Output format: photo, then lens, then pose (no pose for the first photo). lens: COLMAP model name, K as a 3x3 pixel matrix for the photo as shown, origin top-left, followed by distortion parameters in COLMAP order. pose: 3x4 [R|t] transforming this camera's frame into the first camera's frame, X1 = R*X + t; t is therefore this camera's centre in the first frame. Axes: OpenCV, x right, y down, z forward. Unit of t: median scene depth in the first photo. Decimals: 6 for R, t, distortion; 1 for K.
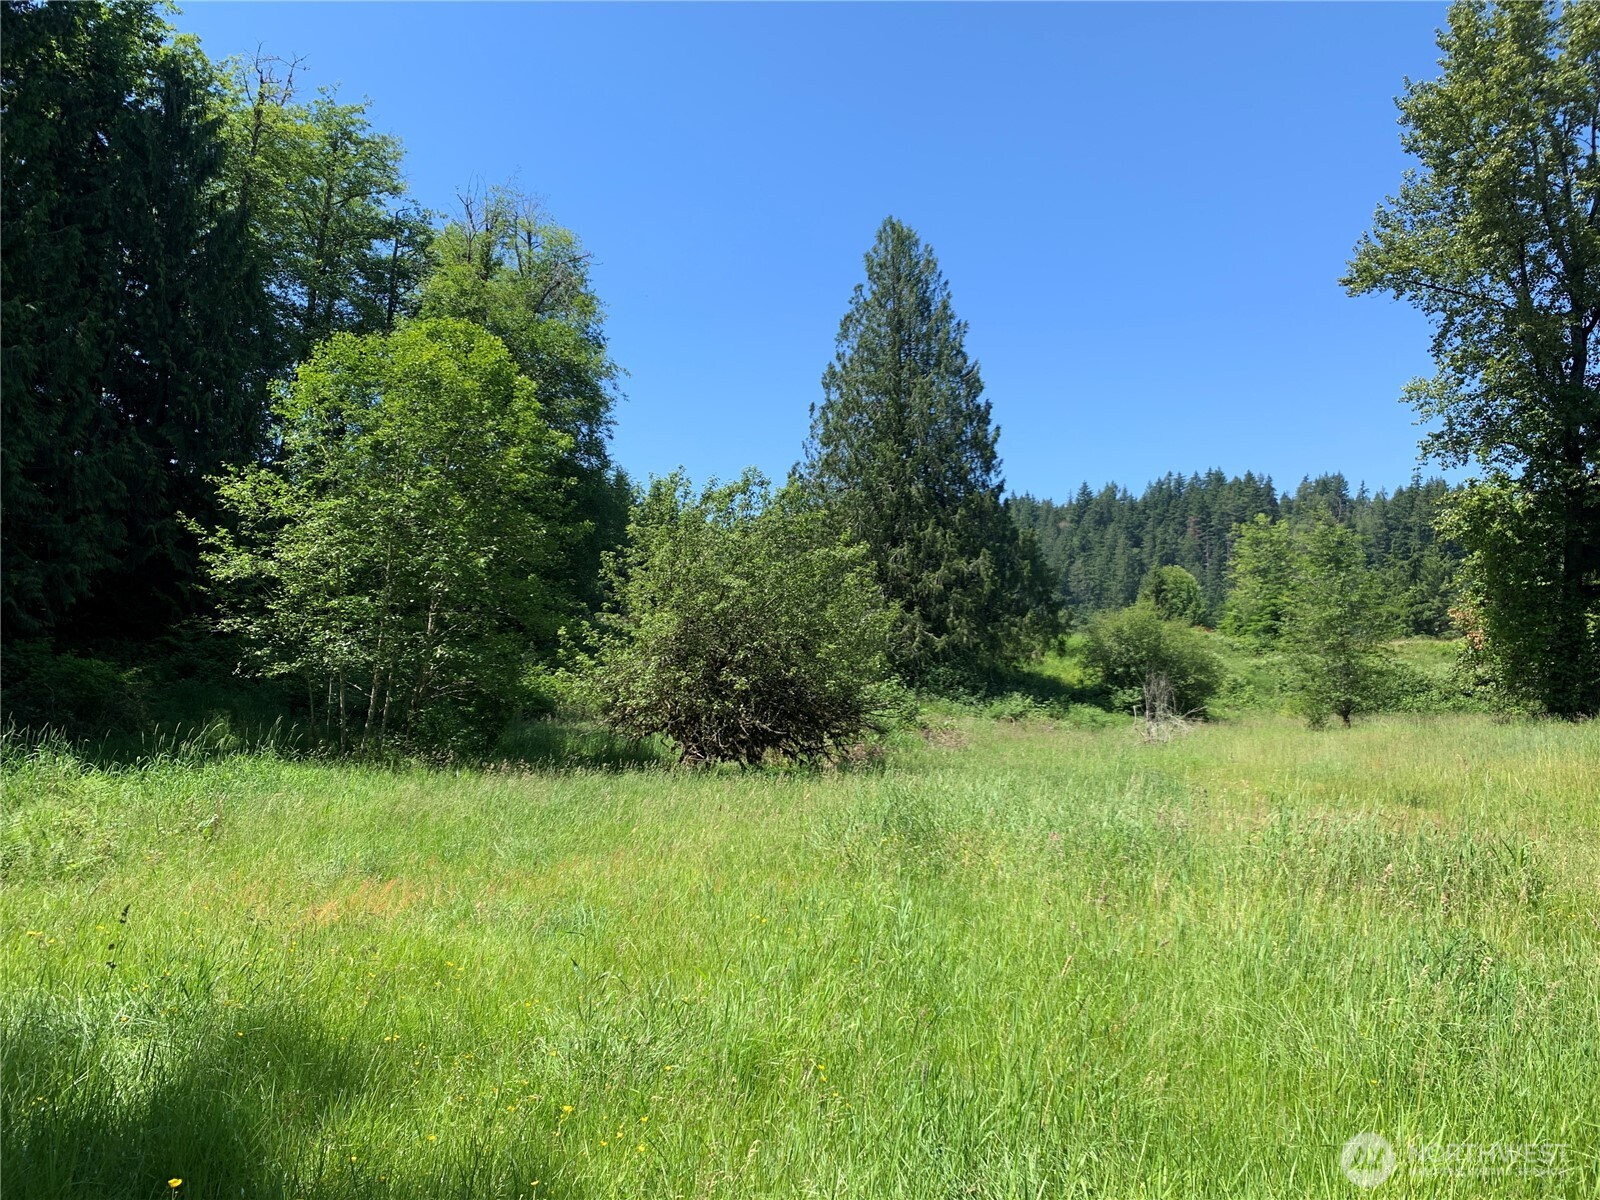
lens RADIAL K [[1219.9, 0, 796.2], [0, 1219.9, 595.7], [0, 0, 1]] dist [0.045422, -0.060439]
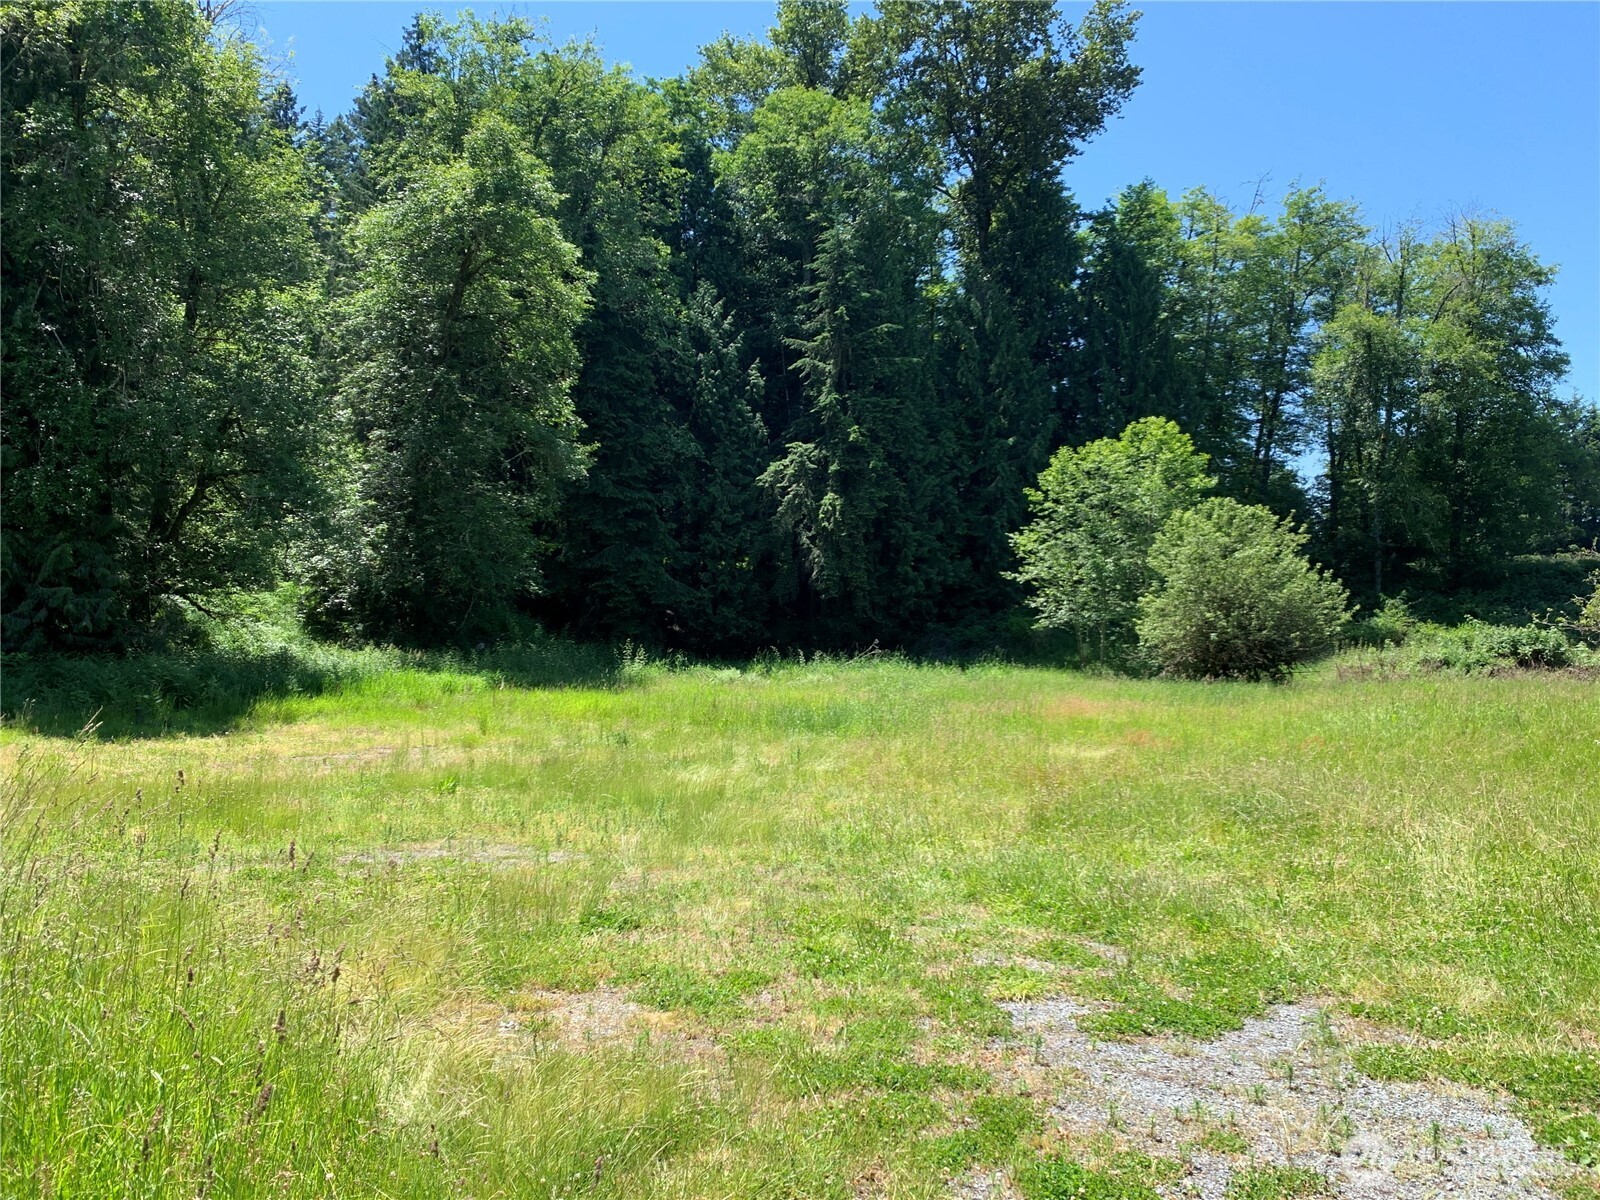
lens RADIAL K [[1219.9, 0, 795.0], [0, 1219.9, 591.0], [0, 0, 1]] dist [0.045422, -0.060439]
pose [[0.451259, -0.027419, -0.891972, 0.476854], [0.081532, 0.996614, 0.010613, -0.020234], [0.888661, -0.077513, 0.451966, -0.110175]]
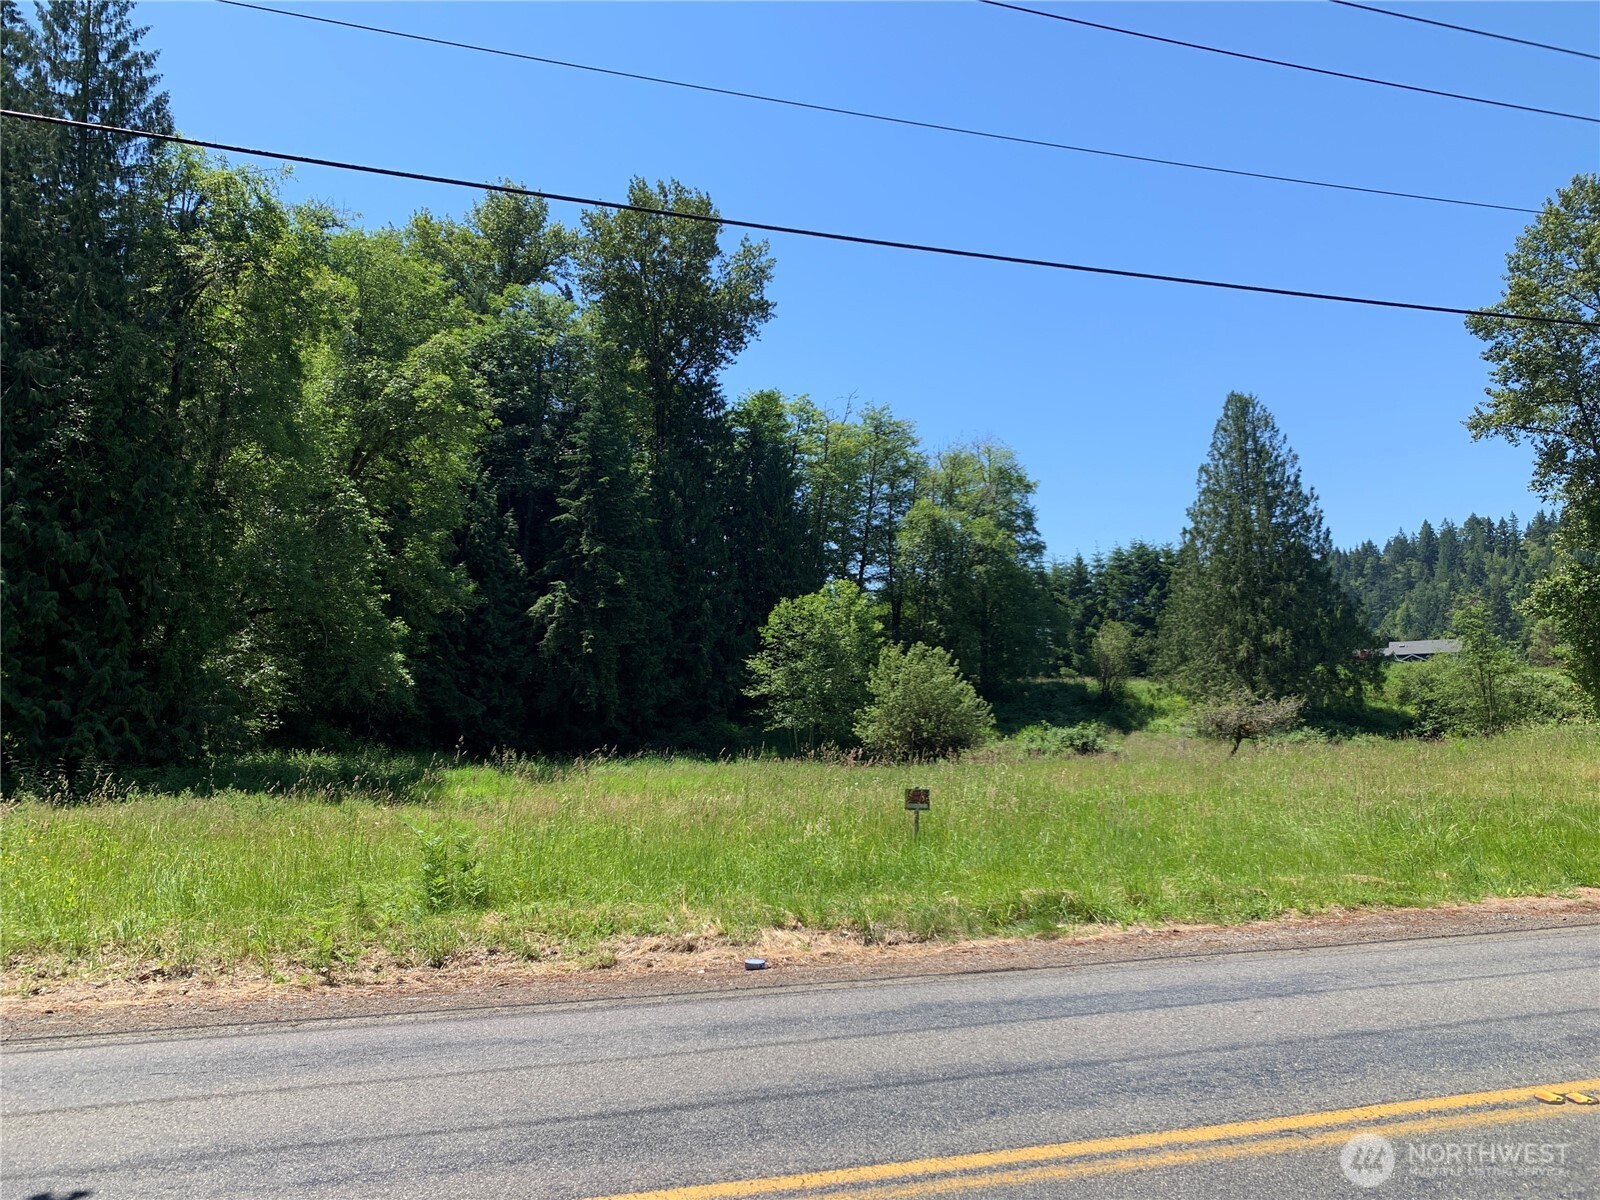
lens RADIAL K [[1219.9, 0, 797.4], [0, 1219.9, 599.2], [0, 0, 1]] dist [0.045422, -0.060439]
pose [[0.799105, -0.076575, -0.596295, 0.501327], [0.067722, 0.997008, -0.037278, -0.048864], [0.597366, -0.010594, 0.801899, -0.447671]]
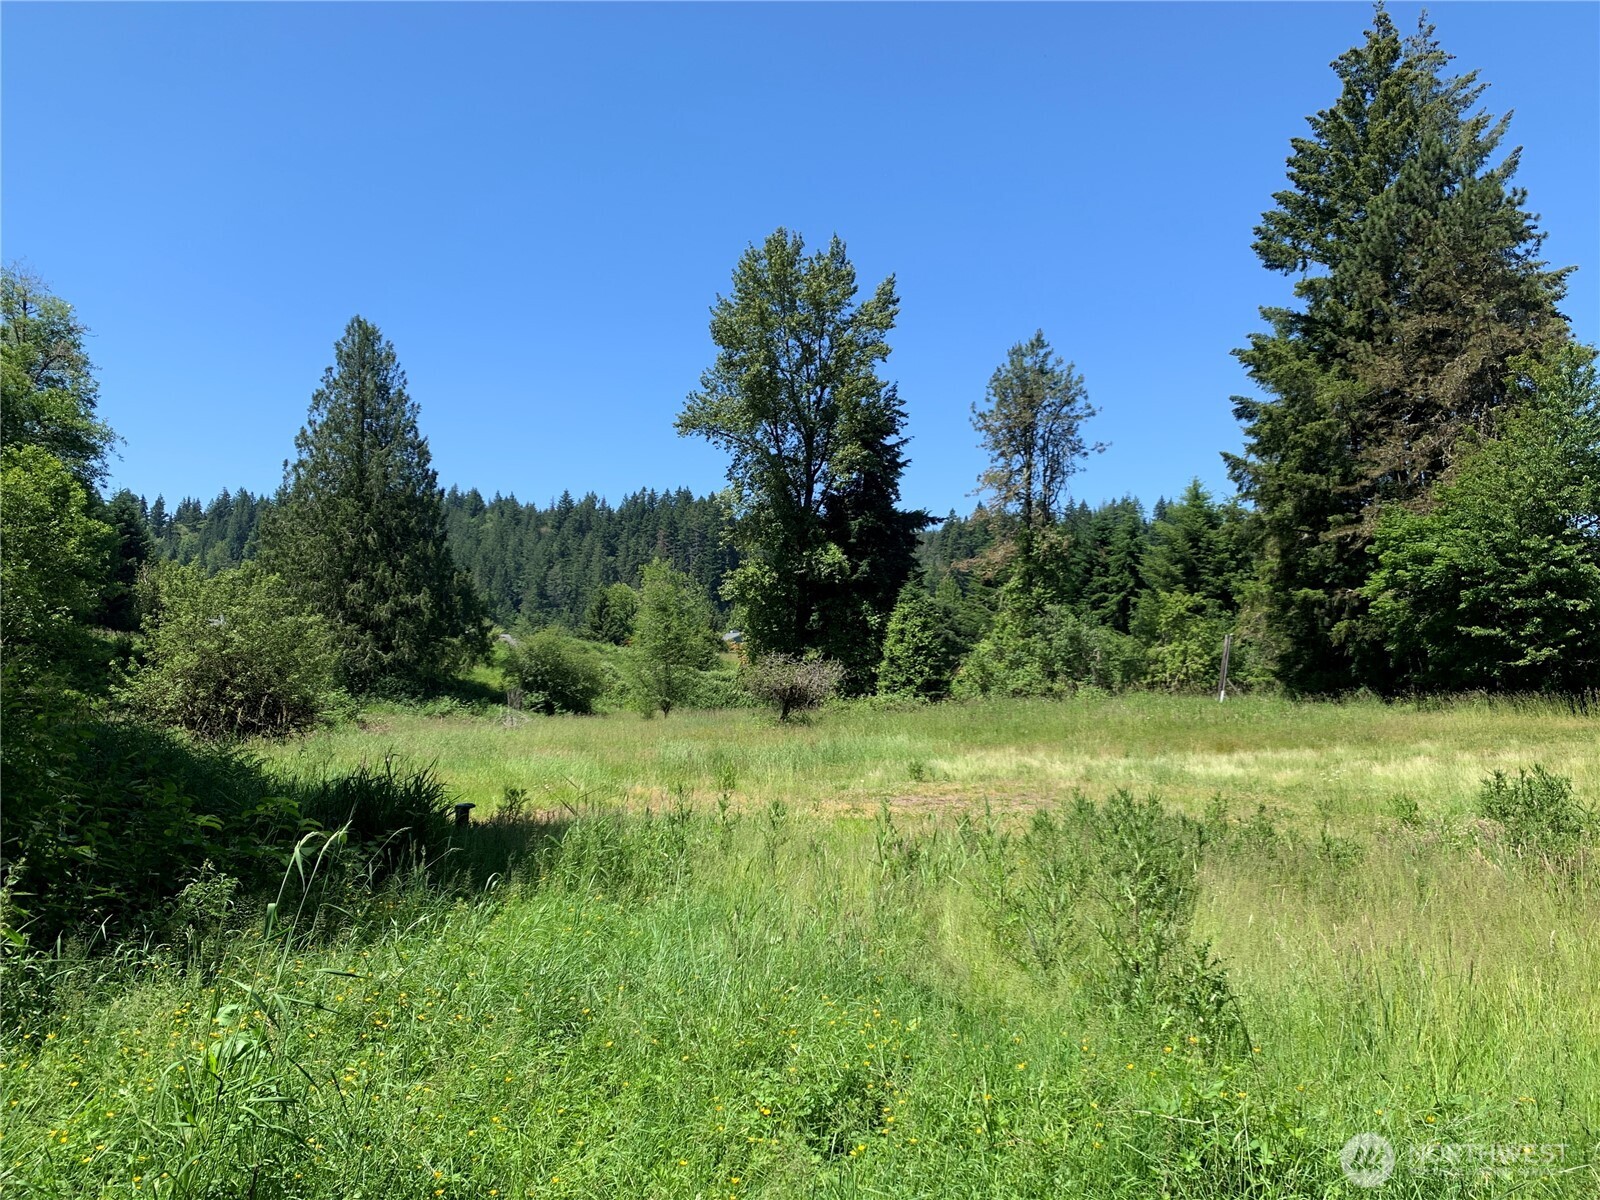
lens RADIAL K [[1219.9, 0, 820.8], [0, 1219.9, 616.0], [0, 0, 1]] dist [0.045422, -0.060439]
pose [[0.907664, 0.027372, 0.418803, -0.010391], [-0.034932, 0.999336, 0.010393, -0.032151], [-0.418240, -0.024063, 0.908018, -0.338660]]
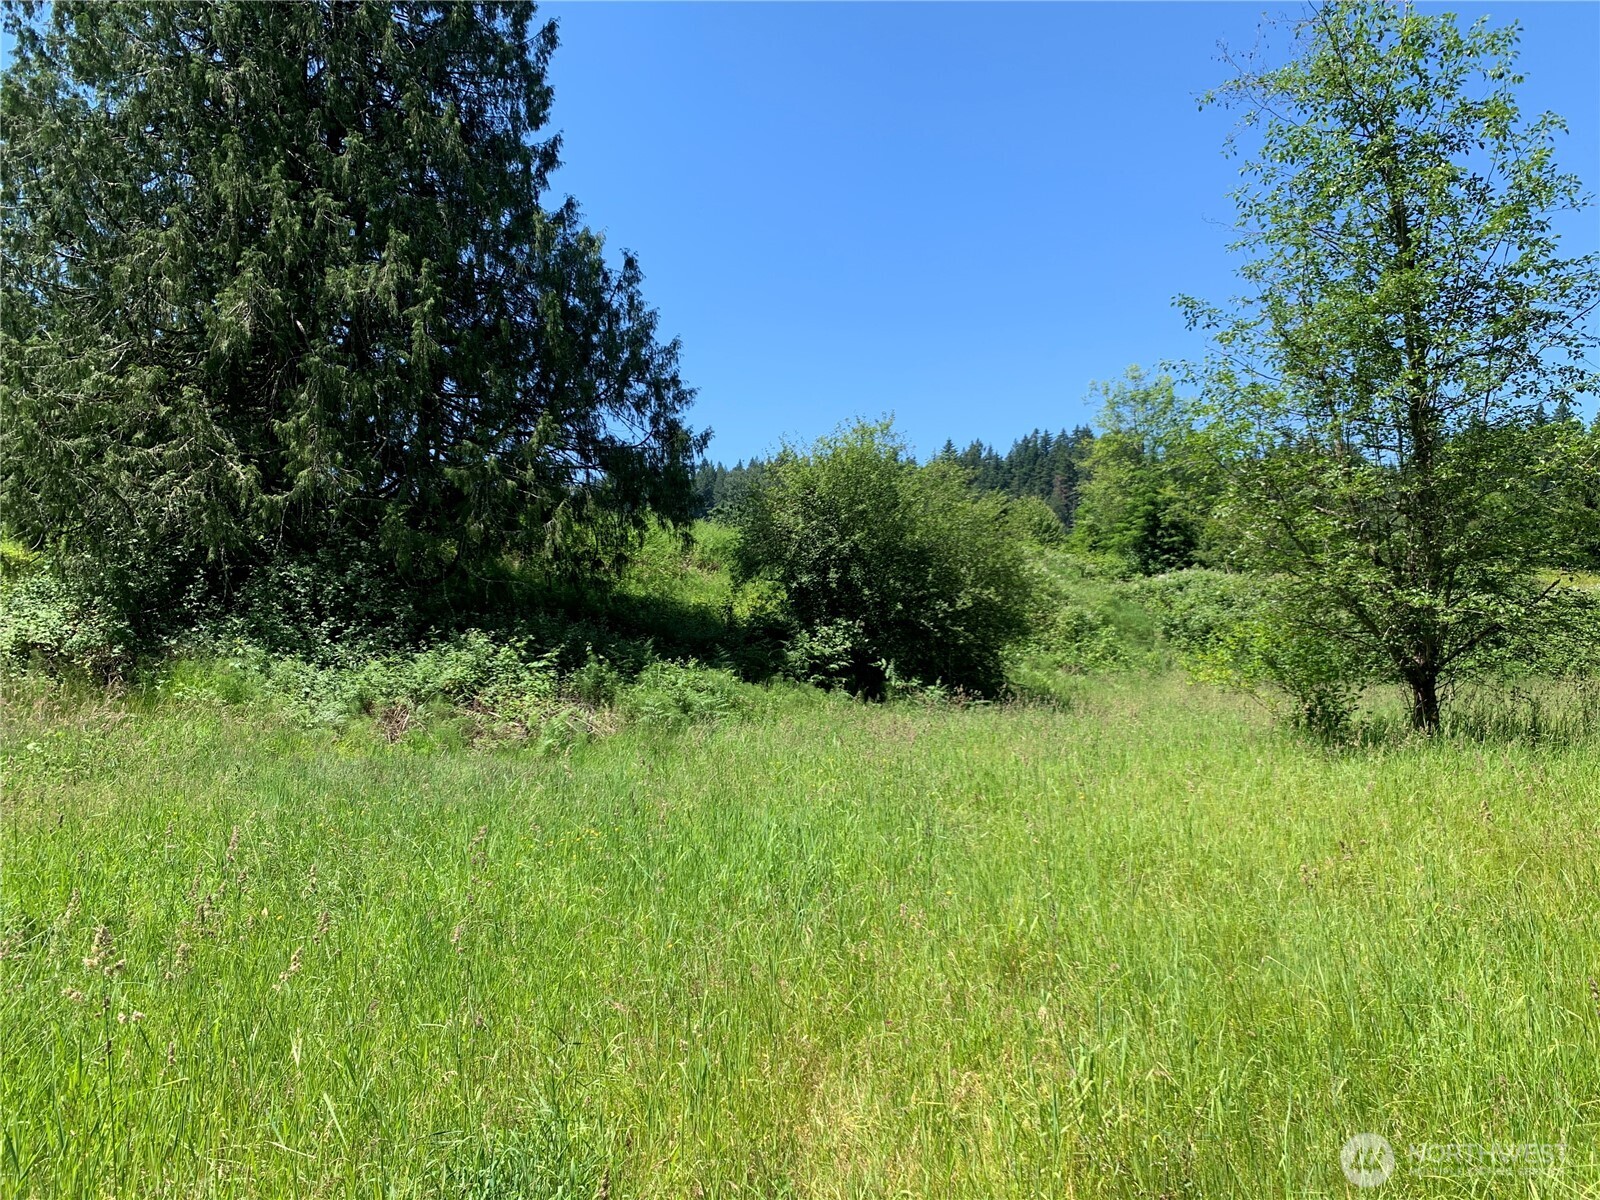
lens RADIAL K [[1219.9, 0, 792.8], [0, 1219.9, 603.9], [0, 0, 1]] dist [0.045422, -0.060439]
pose [[0.995496, -0.002973, 0.094757, 0.208977], [0.000275, 0.999594, 0.028476, 0.053754], [-0.094804, -0.028322, 0.995093, 0.553840]]
